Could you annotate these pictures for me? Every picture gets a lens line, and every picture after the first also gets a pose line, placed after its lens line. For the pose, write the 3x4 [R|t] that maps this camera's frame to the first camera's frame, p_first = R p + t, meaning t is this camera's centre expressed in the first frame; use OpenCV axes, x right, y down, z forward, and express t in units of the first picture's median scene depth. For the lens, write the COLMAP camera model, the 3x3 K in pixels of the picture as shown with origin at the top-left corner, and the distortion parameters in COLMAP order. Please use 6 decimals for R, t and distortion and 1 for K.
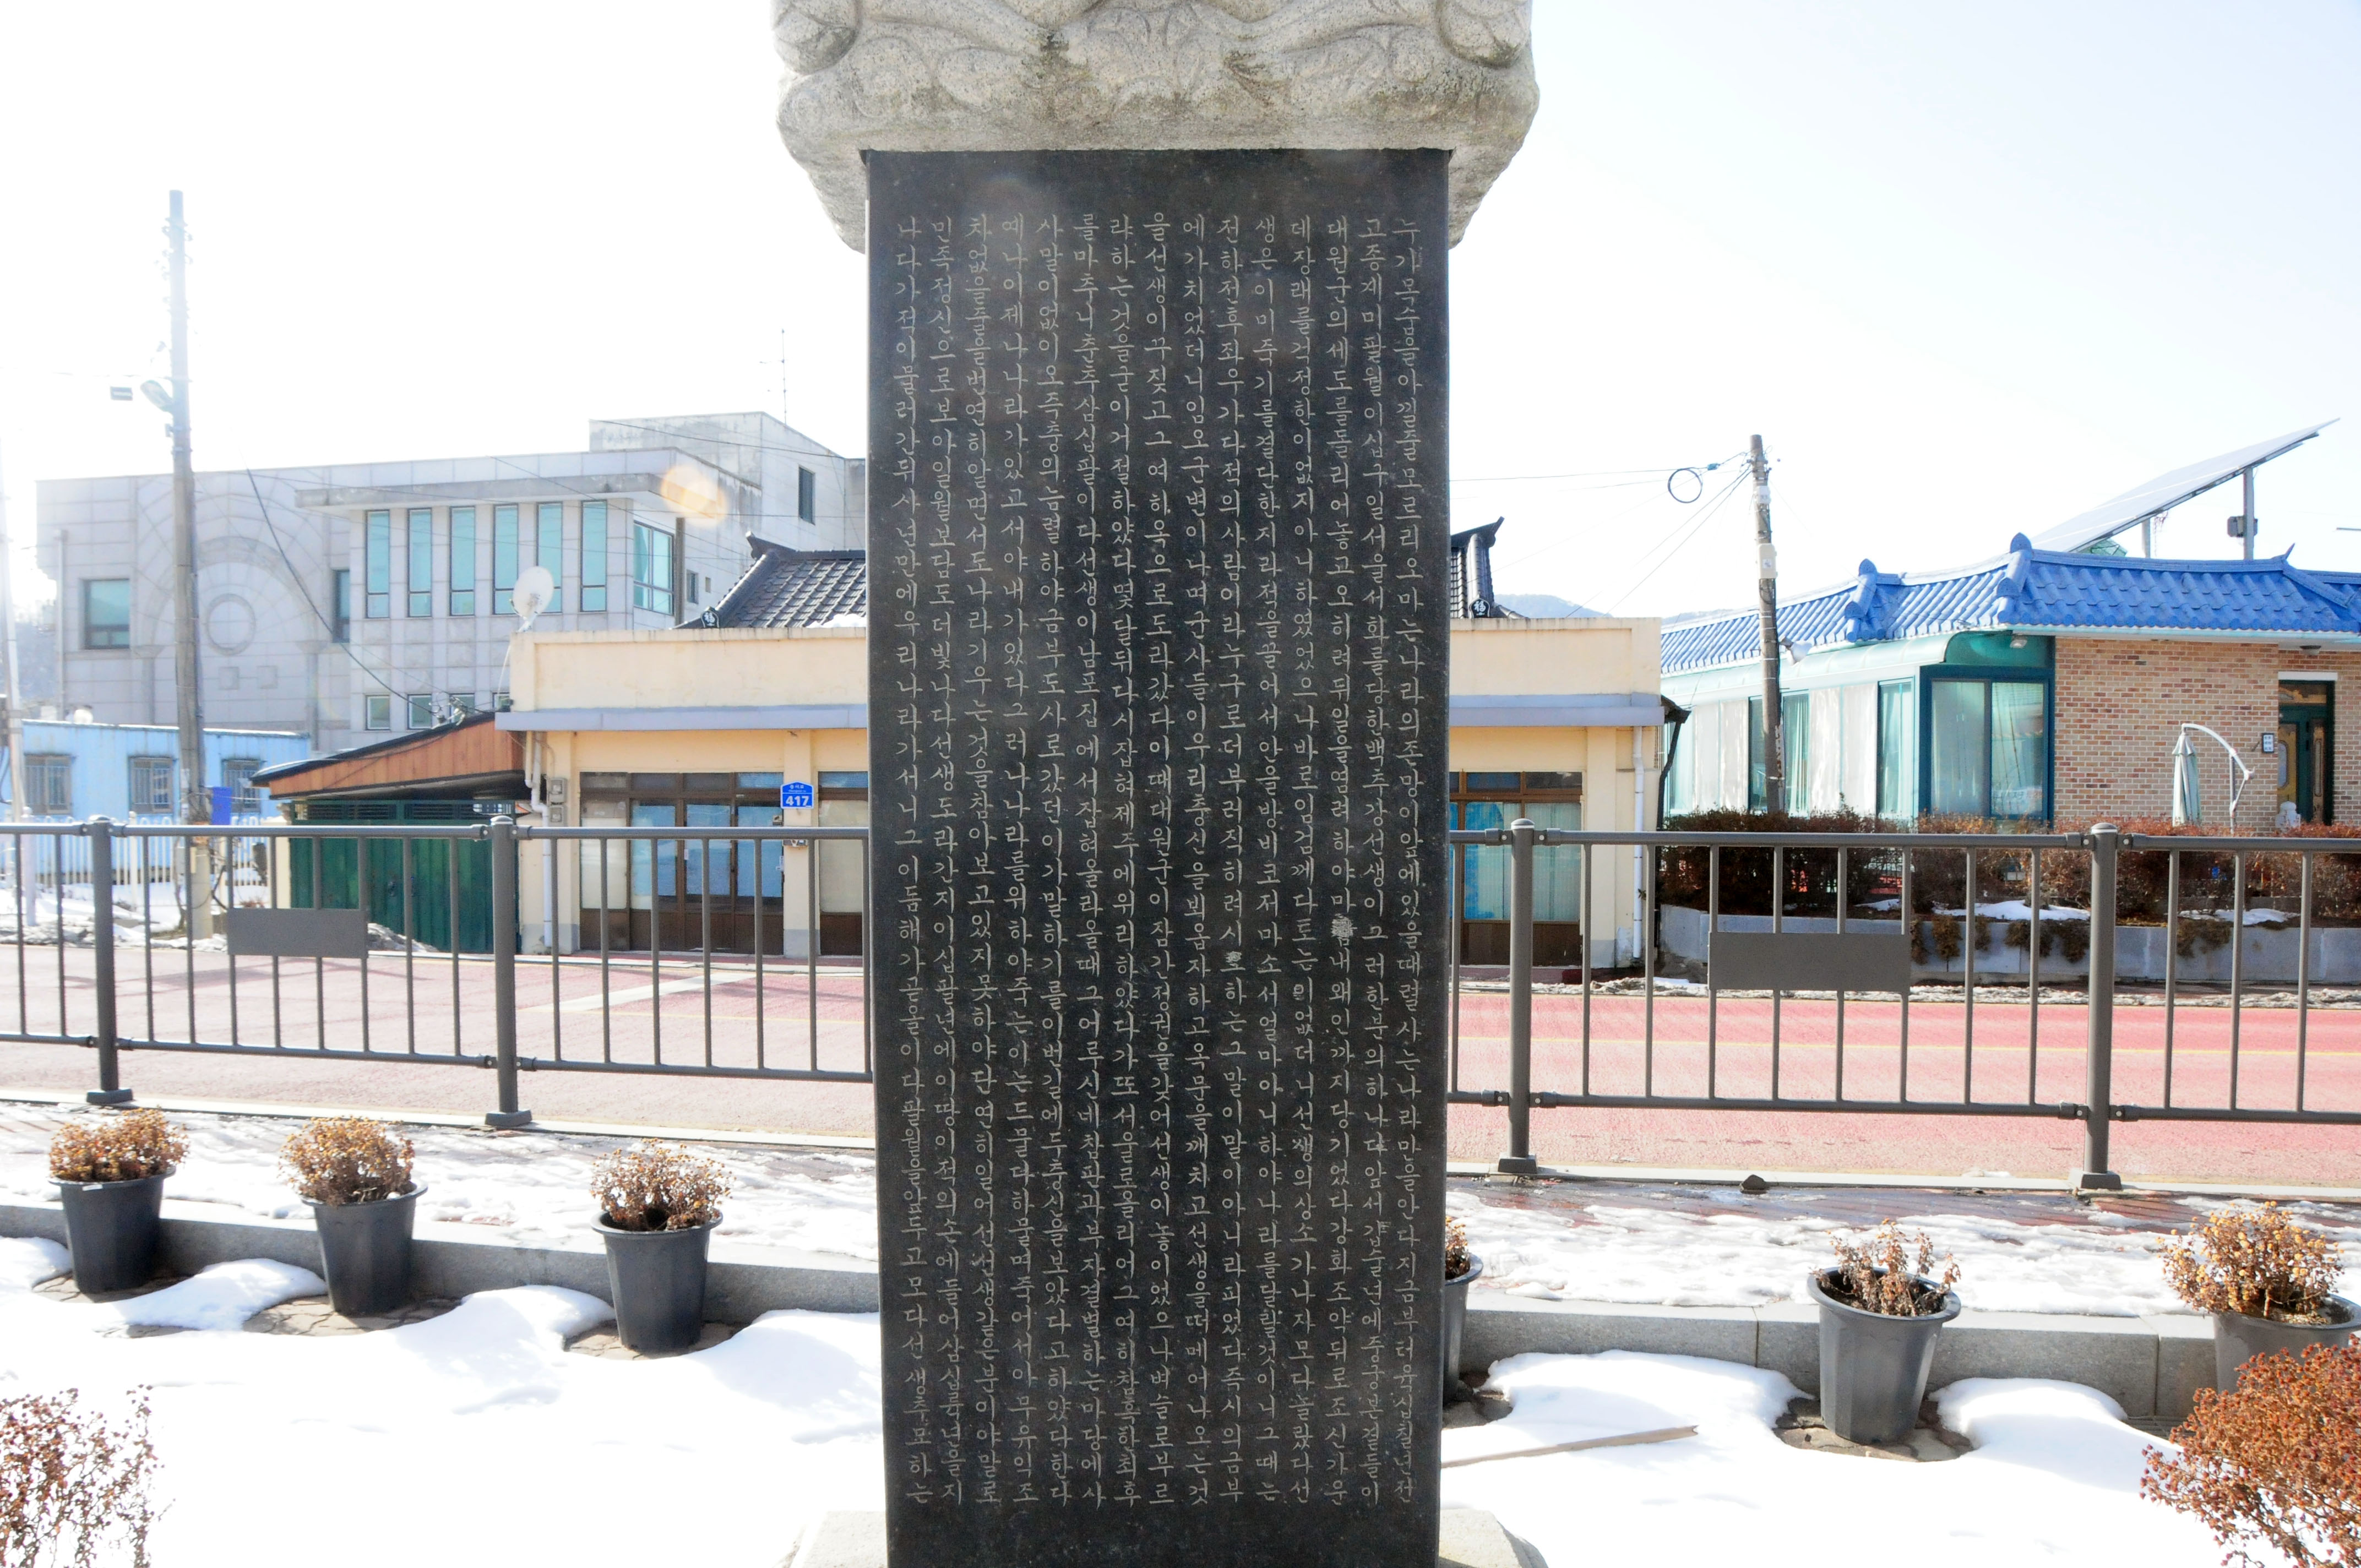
lens RADIAL K [[1862.6, 0, 1118.4], [0, 1862.6, 793.2], [0, 0, 1]] dist [-0.145278, 0.082405]
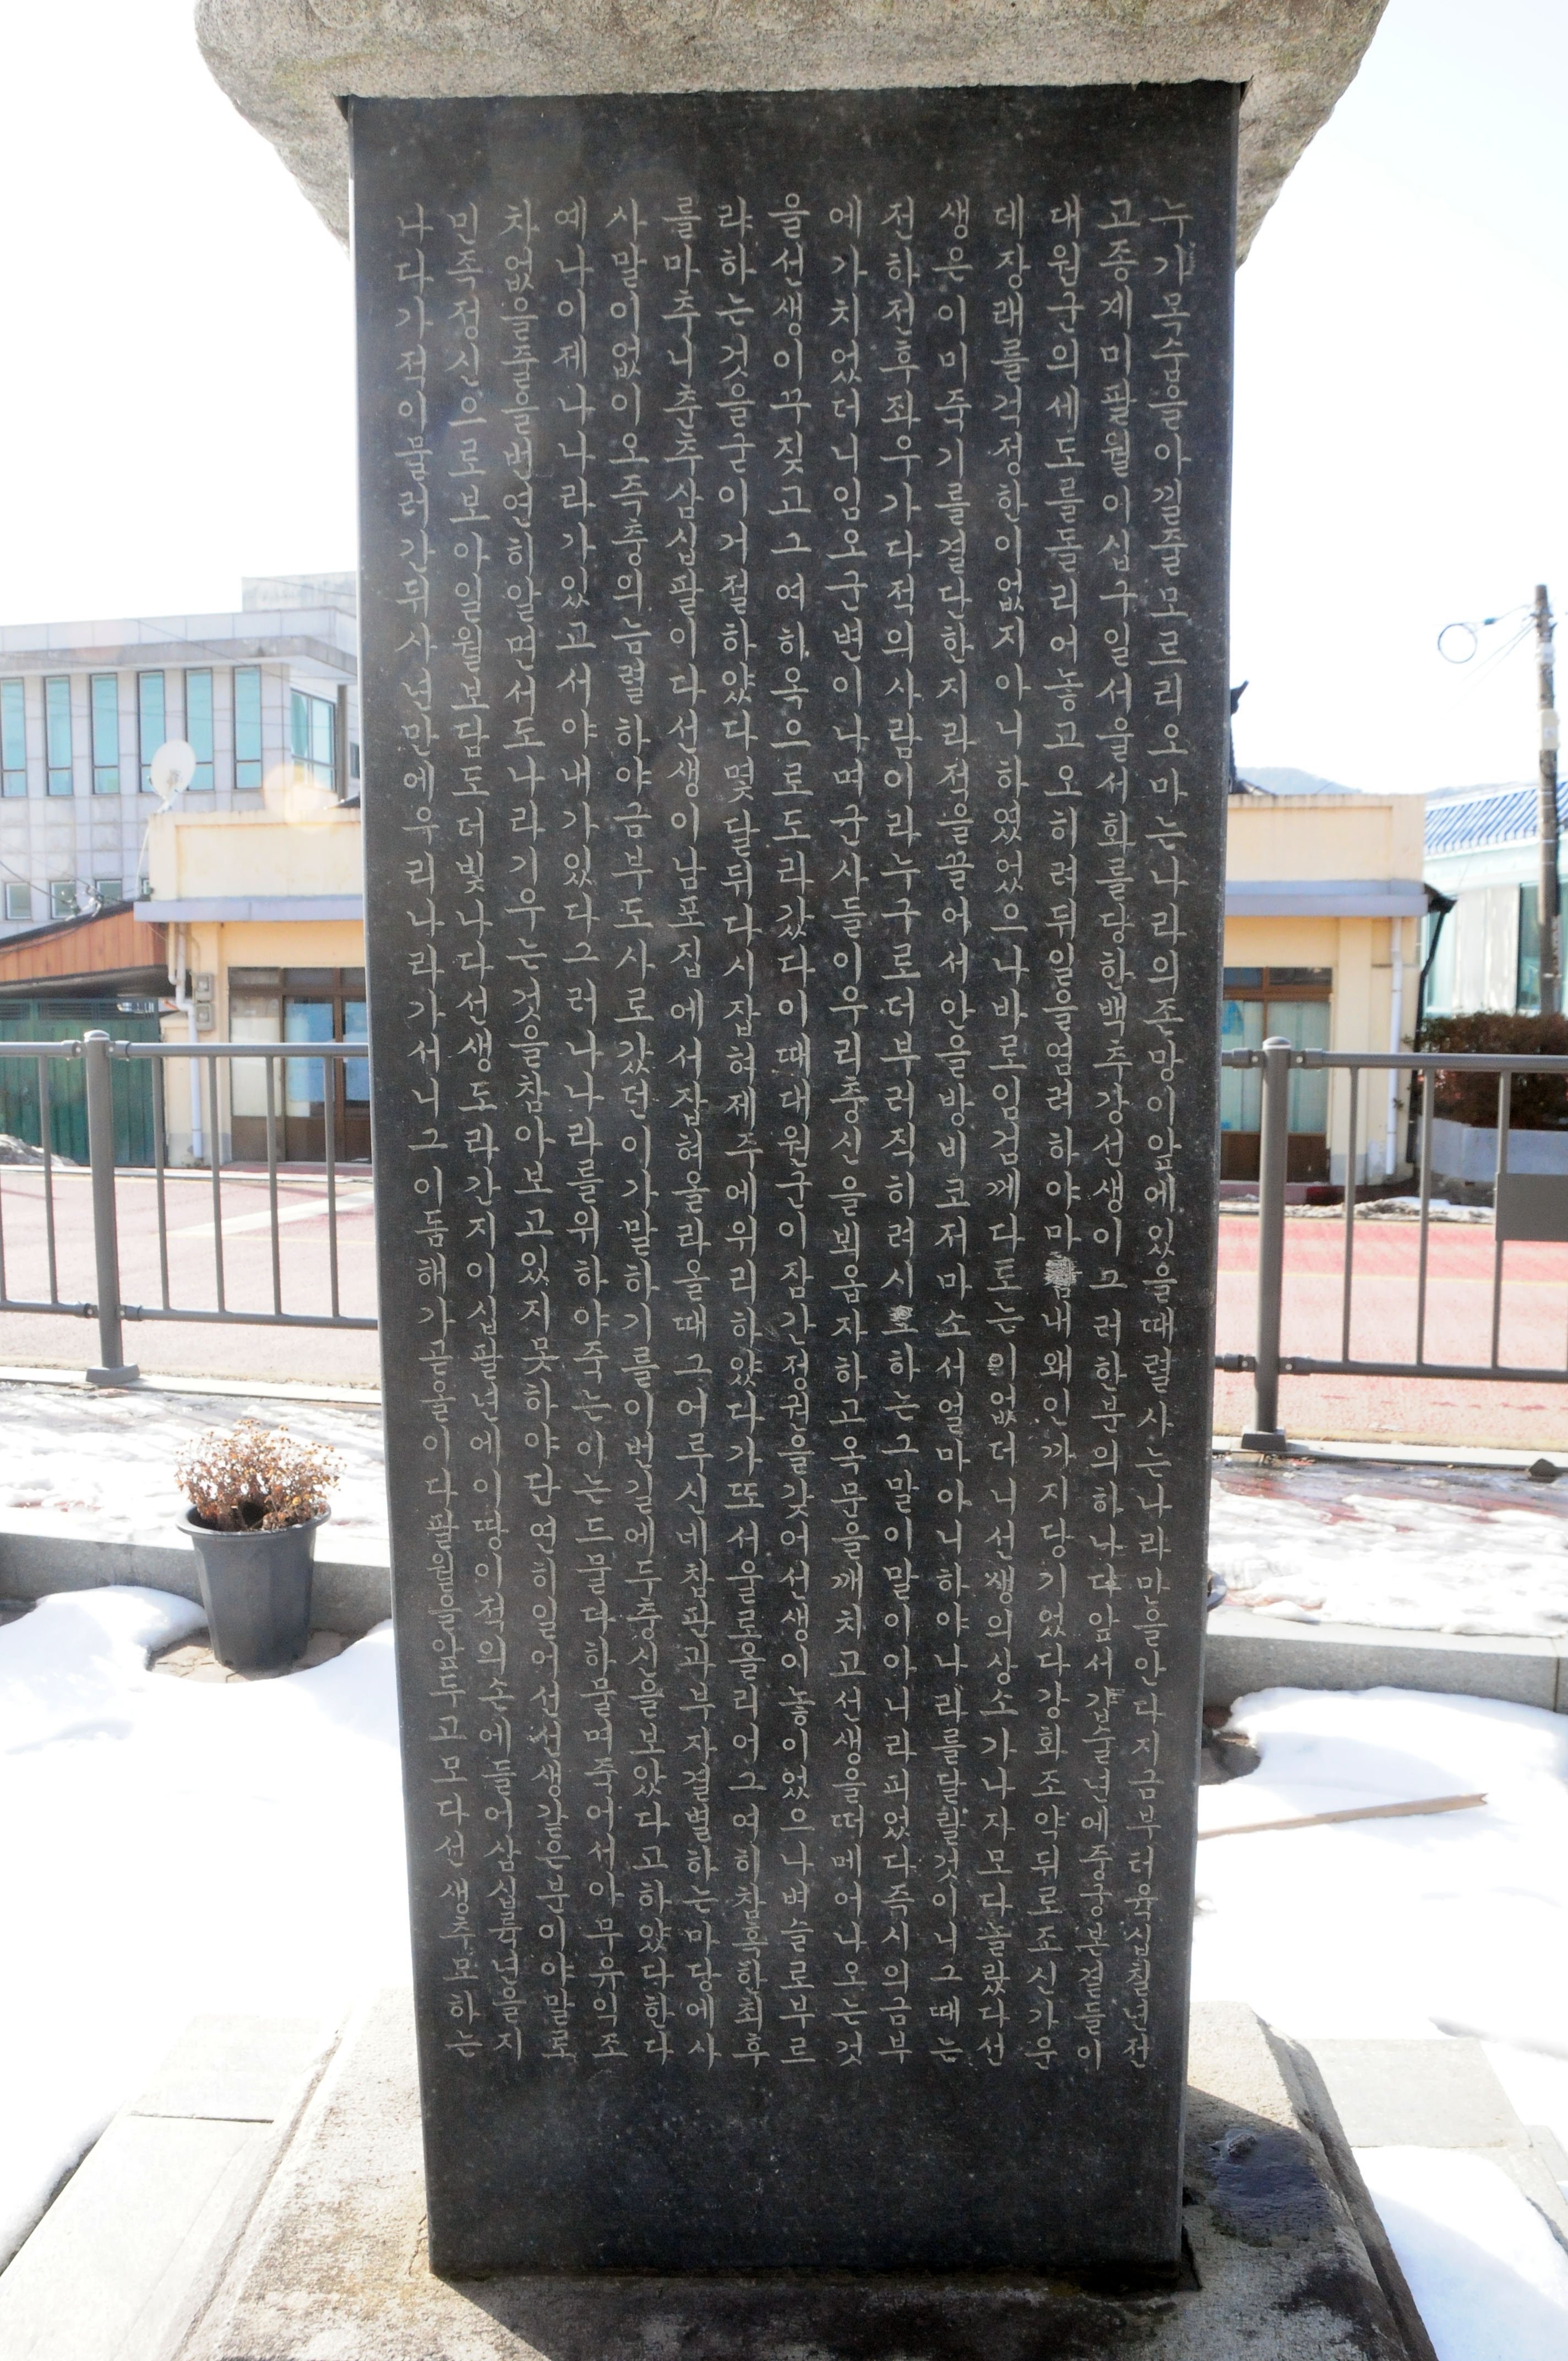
lens RADIAL K [[2010.4, 0, 770.7], [0, 2010.4, 1184.6], [0, 0, 1]] dist [-0.119994, 0.111849]
pose [[0.999686, 0.001683, -0.025019, 0.031999], [0.000799, 0.995102, 0.098850, -0.032528], [0.025063, -0.098839, 0.994788, 0.263343]]
